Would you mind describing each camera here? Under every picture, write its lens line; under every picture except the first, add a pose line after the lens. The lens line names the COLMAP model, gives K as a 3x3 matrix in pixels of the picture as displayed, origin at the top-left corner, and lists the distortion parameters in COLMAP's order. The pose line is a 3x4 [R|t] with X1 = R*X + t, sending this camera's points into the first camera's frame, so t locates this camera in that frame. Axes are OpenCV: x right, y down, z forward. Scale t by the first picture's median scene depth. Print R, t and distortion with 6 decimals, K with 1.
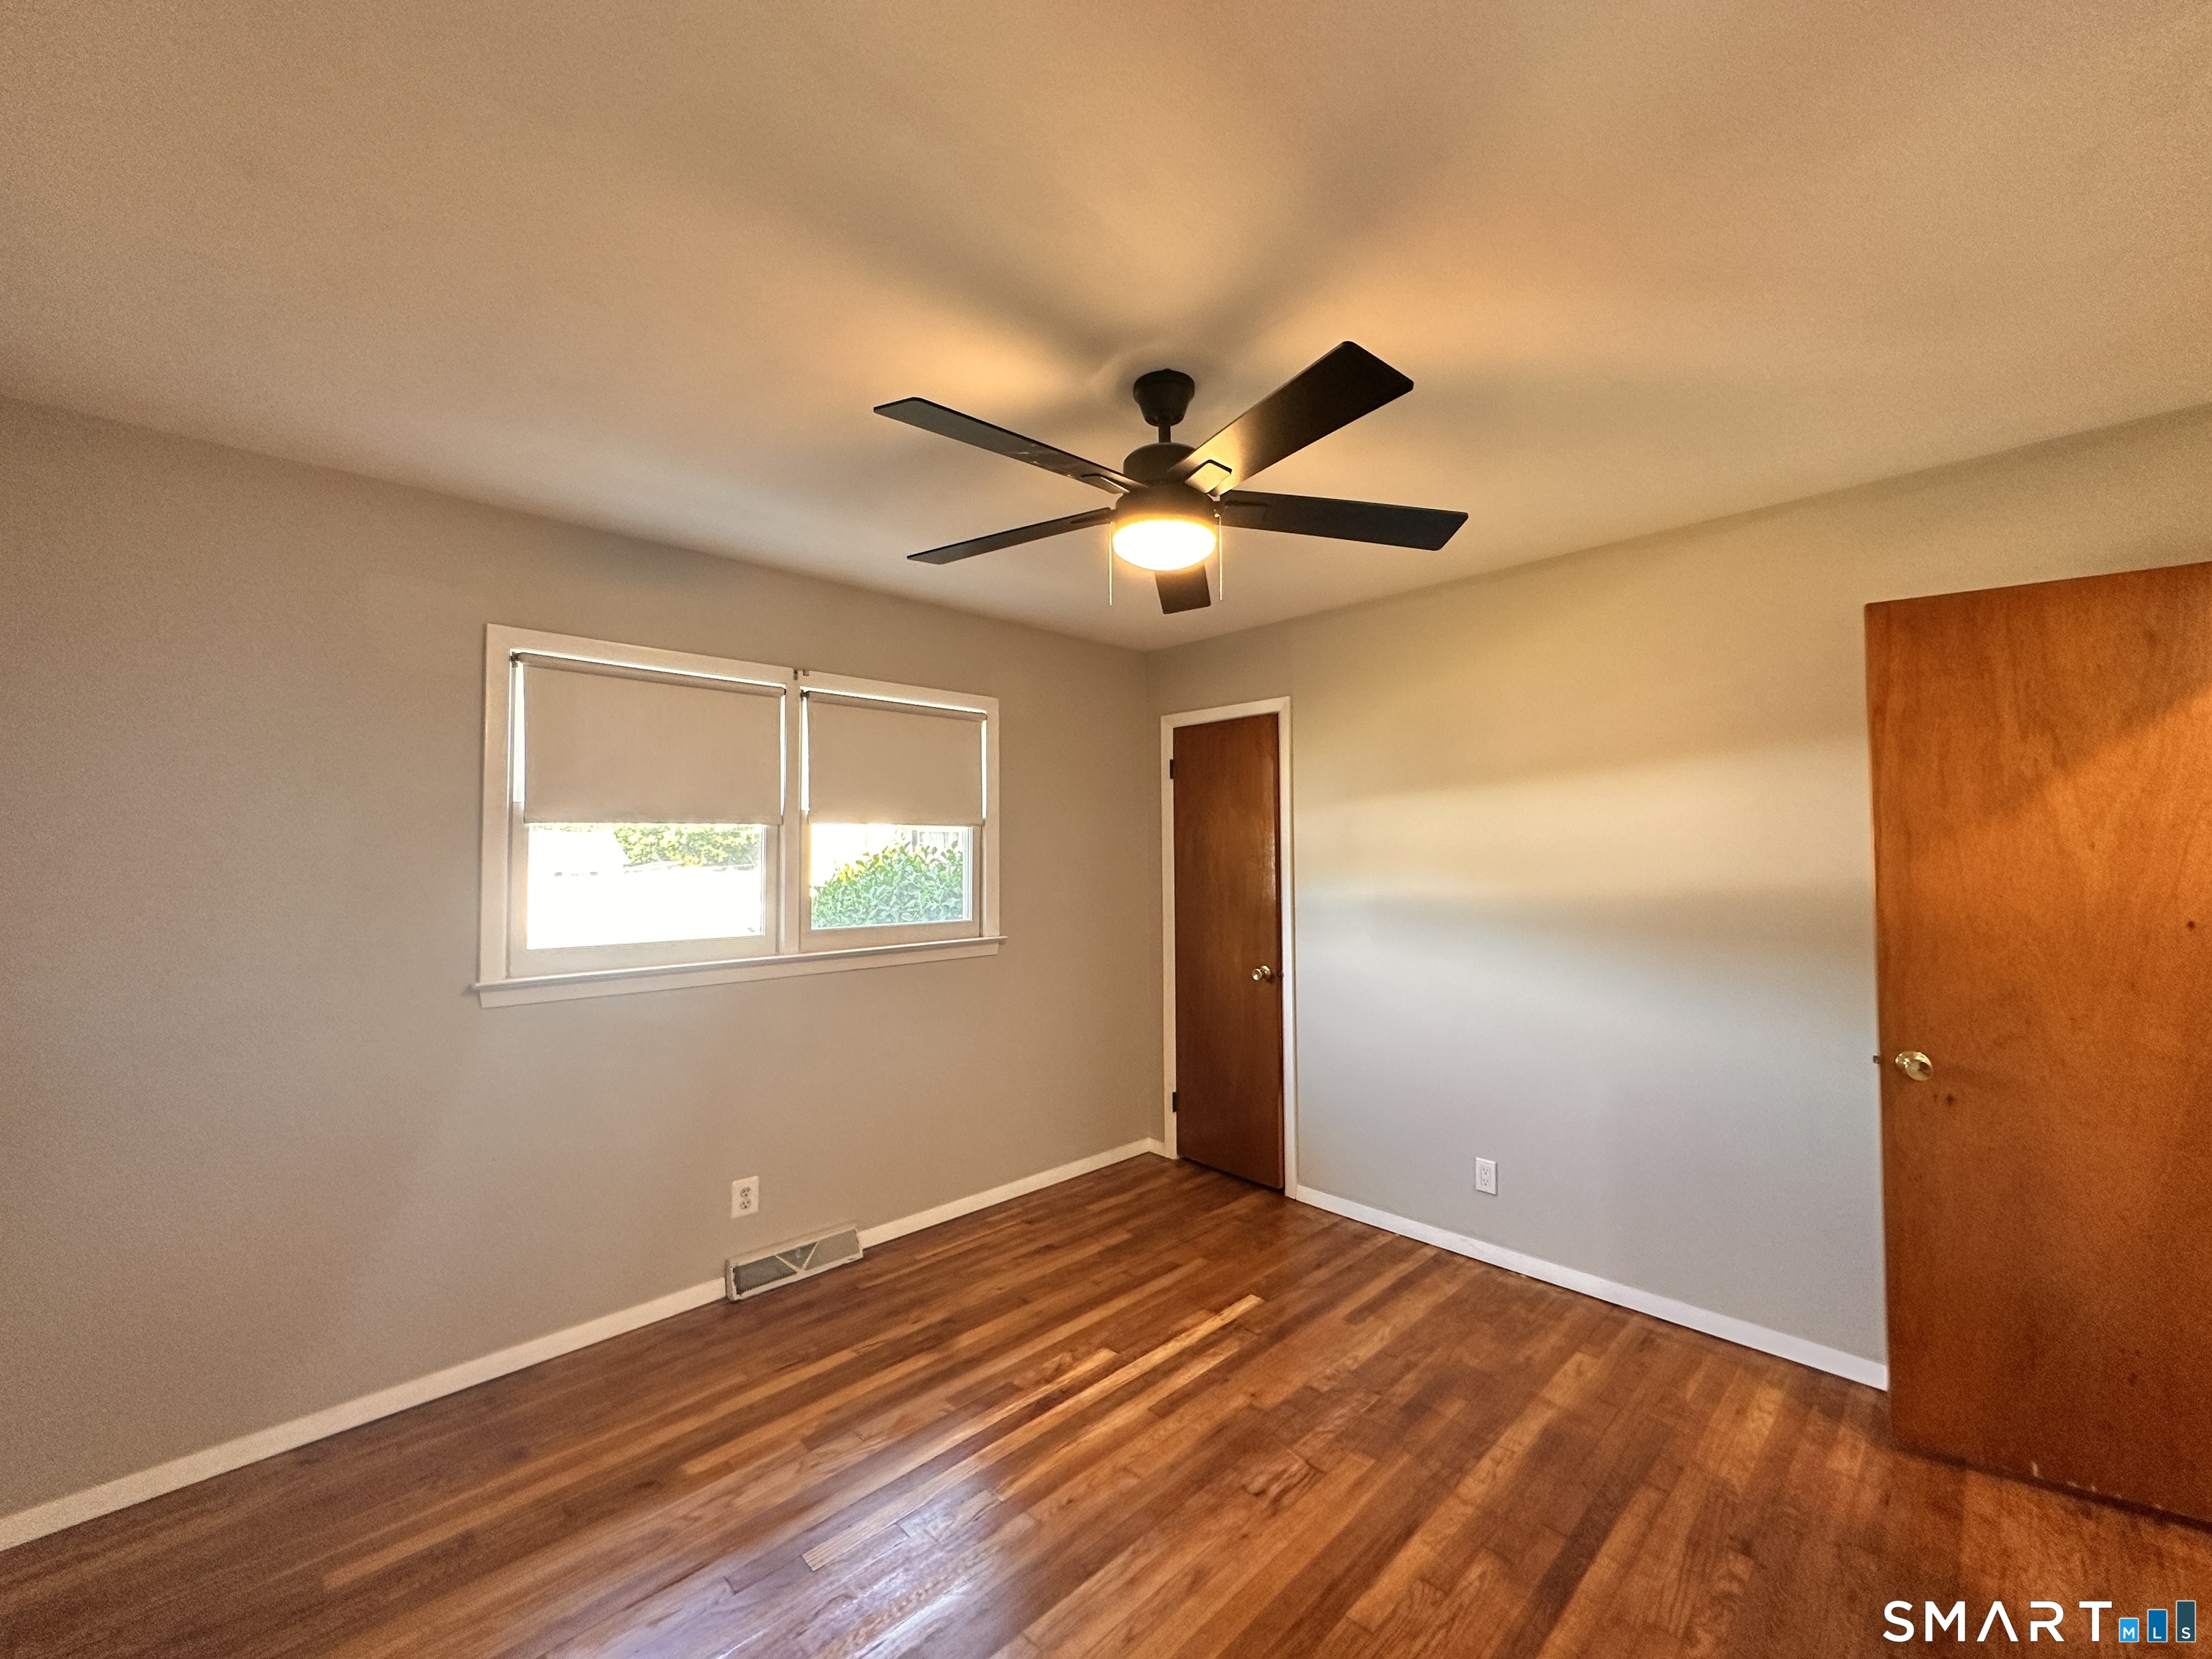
lens RADIAL K [[881.0, 0, 1109.0], [0, 881.0, 829.5], [0, 0, 1]] dist [-0.001648, 0.000748]
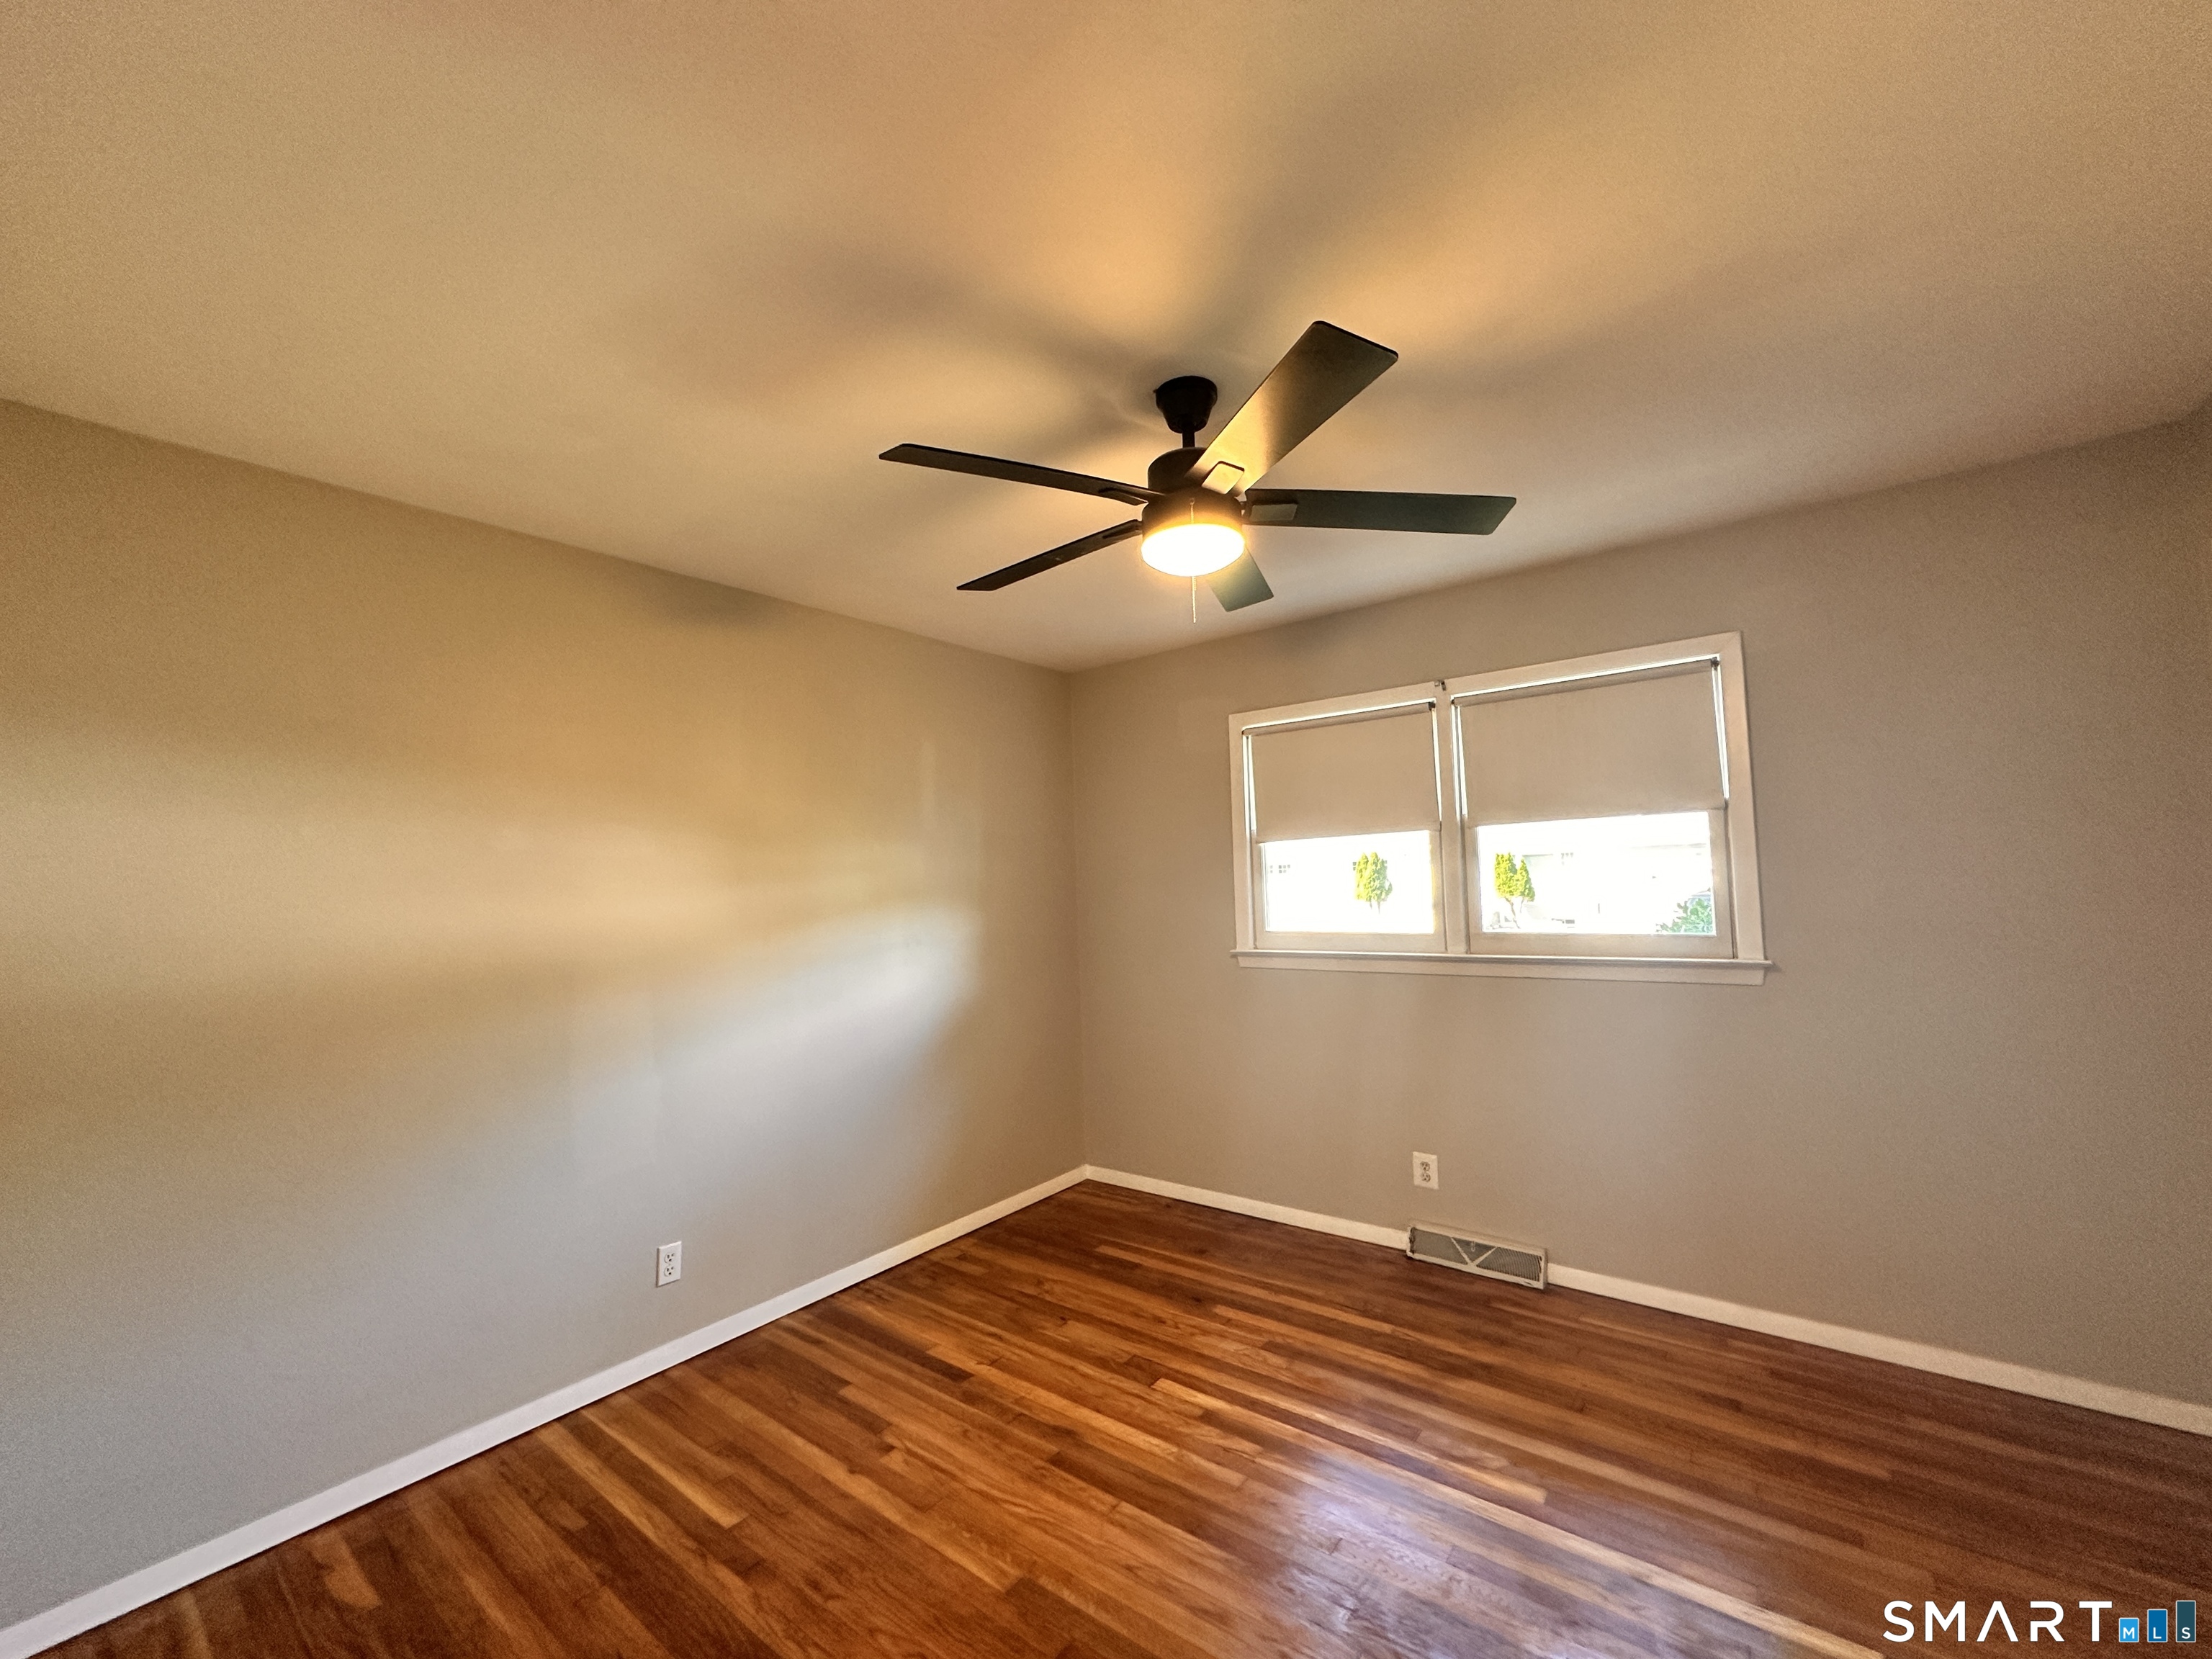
lens RADIAL K [[881.0, 0, 1109.0], [0, 881.0, 829.5], [0, 0, 1]] dist [-0.001648, 0.000748]
pose [[0.140121, -0.056990, -0.988493, 0.696936], [0.061199, 0.996932, -0.048802, 0.023887], [0.988241, -0.053656, 0.143179, 0.513352]]
